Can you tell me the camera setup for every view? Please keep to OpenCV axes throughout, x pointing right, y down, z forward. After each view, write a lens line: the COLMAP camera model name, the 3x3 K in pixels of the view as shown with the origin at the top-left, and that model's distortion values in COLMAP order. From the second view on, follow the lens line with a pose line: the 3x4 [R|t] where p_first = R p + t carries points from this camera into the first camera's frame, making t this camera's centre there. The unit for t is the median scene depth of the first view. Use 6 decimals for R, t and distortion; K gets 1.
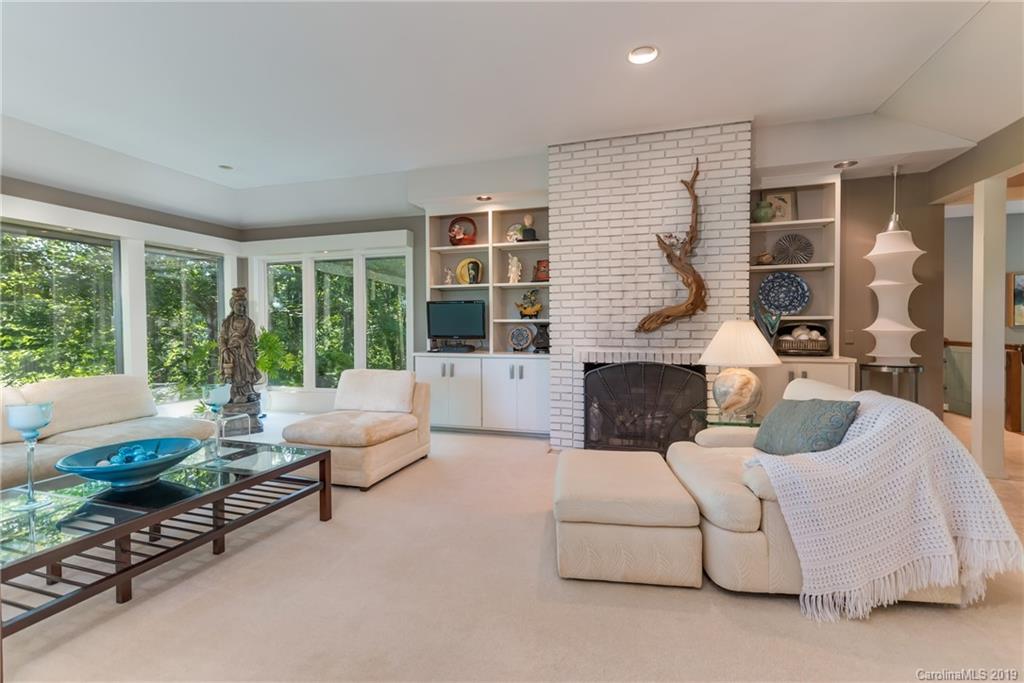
lens RADIAL K [[449.3, 0, 515.6], [0, 449.3, 335.3], [0, 0, 1]] dist [0.017340, 0.000255]
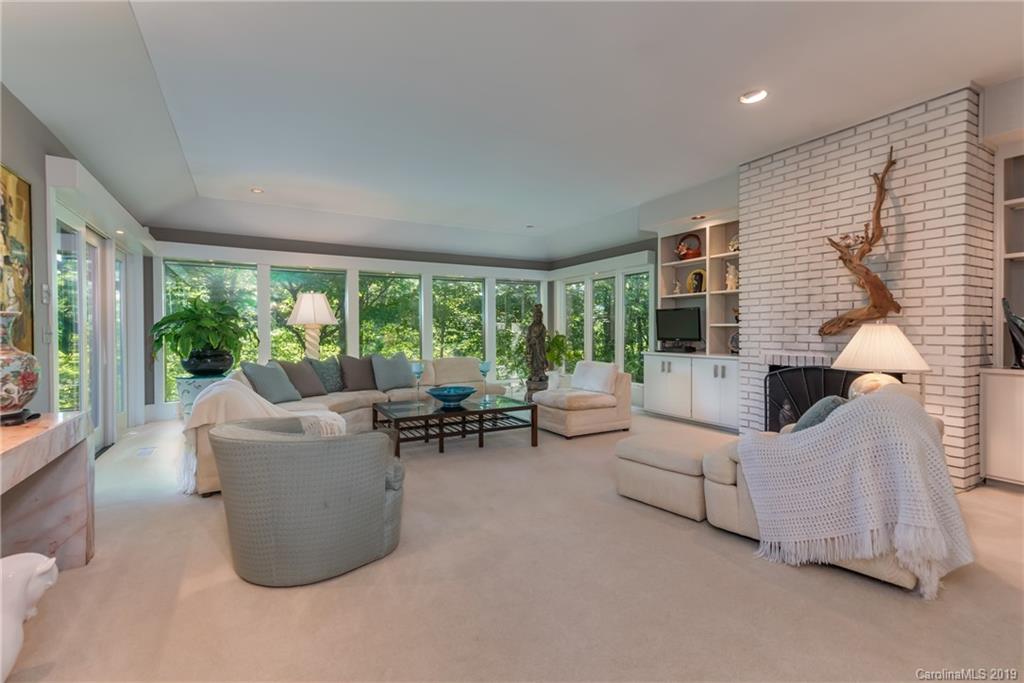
lens RADIAL K [[449.3, 0, 507.5], [0, 449.3, 336.7], [0, 0, 1]] dist [0.017340, 0.000255]
pose [[0.725106, 0.011325, -0.688544, 0.429067], [-0.014884, 0.999889, 0.000771, 0.003537], [0.688476, 0.009689, 0.725194, -0.182048]]
